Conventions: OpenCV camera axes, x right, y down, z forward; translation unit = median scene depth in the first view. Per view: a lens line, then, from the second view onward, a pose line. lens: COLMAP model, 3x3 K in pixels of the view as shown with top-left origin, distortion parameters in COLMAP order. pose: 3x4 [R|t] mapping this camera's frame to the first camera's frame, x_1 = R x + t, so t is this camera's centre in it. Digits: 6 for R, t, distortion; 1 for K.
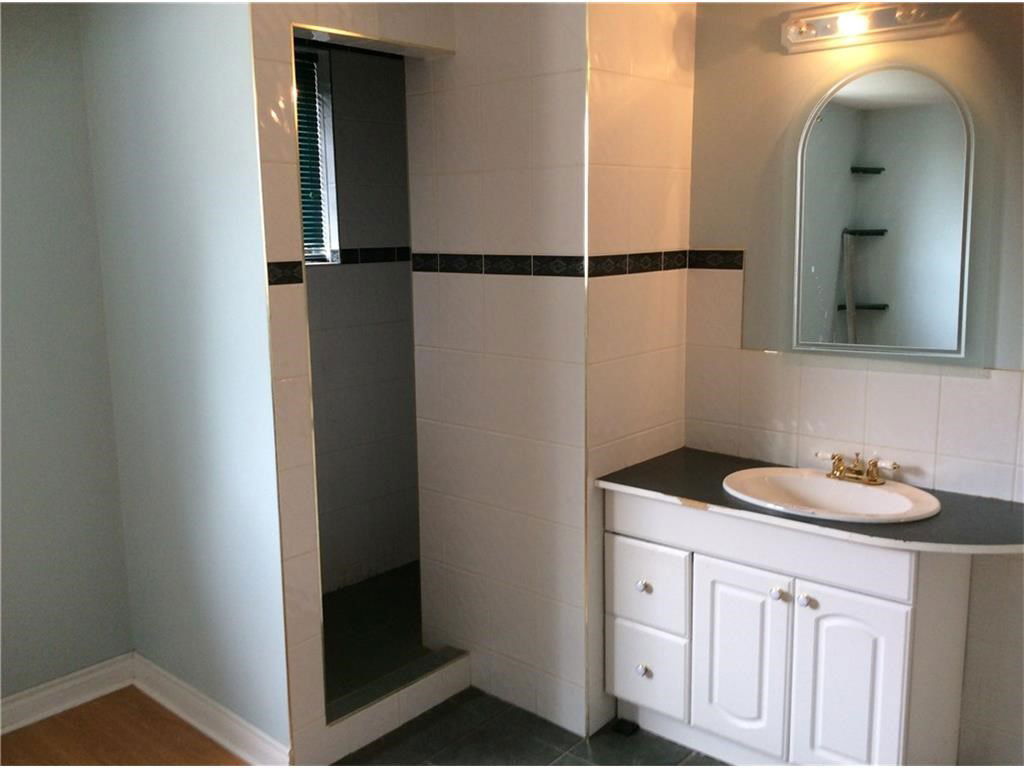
lens RADIAL K [[929.6, 0, 512.0], [0, 929.6, 384.0], [0, 0, 1]] dist [0.107063, -0.177743]
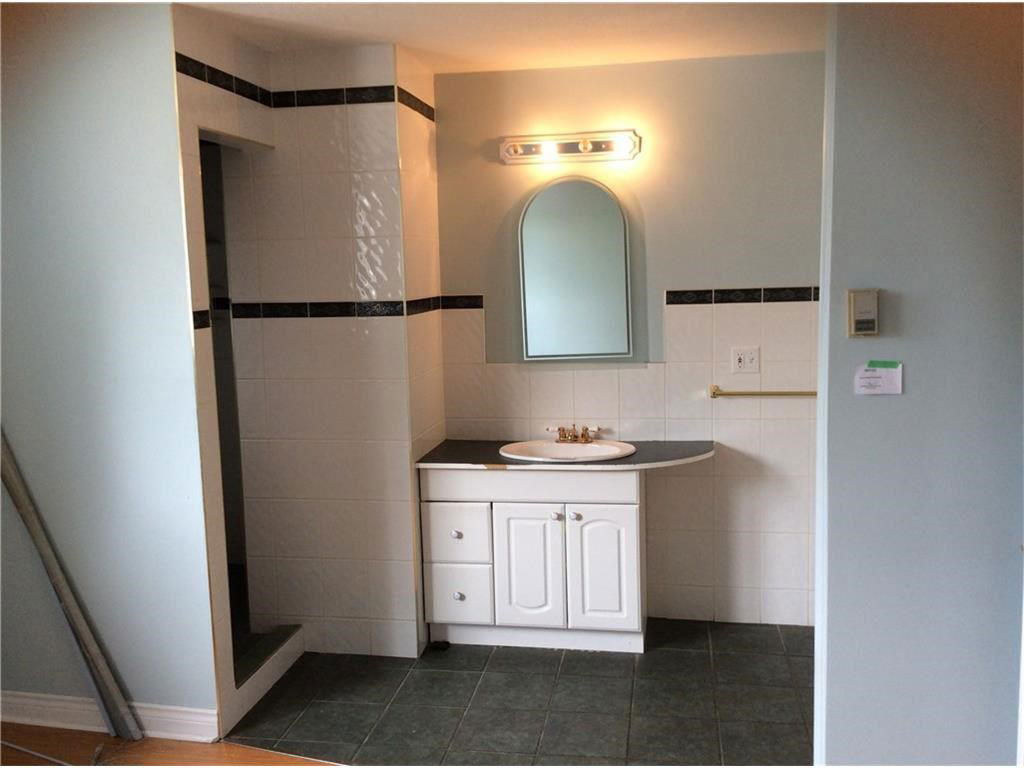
lens RADIAL K [[929.6, 0, 512.0], [0, 929.6, 384.0], [0, 0, 1]] dist [0.107063, -0.177743]
pose [[0.858494, -0.071689, 0.507789, -0.480960], [0.098768, 0.994756, -0.026544, 0.037660], [-0.503223, 0.072941, 0.861073, -0.260218]]
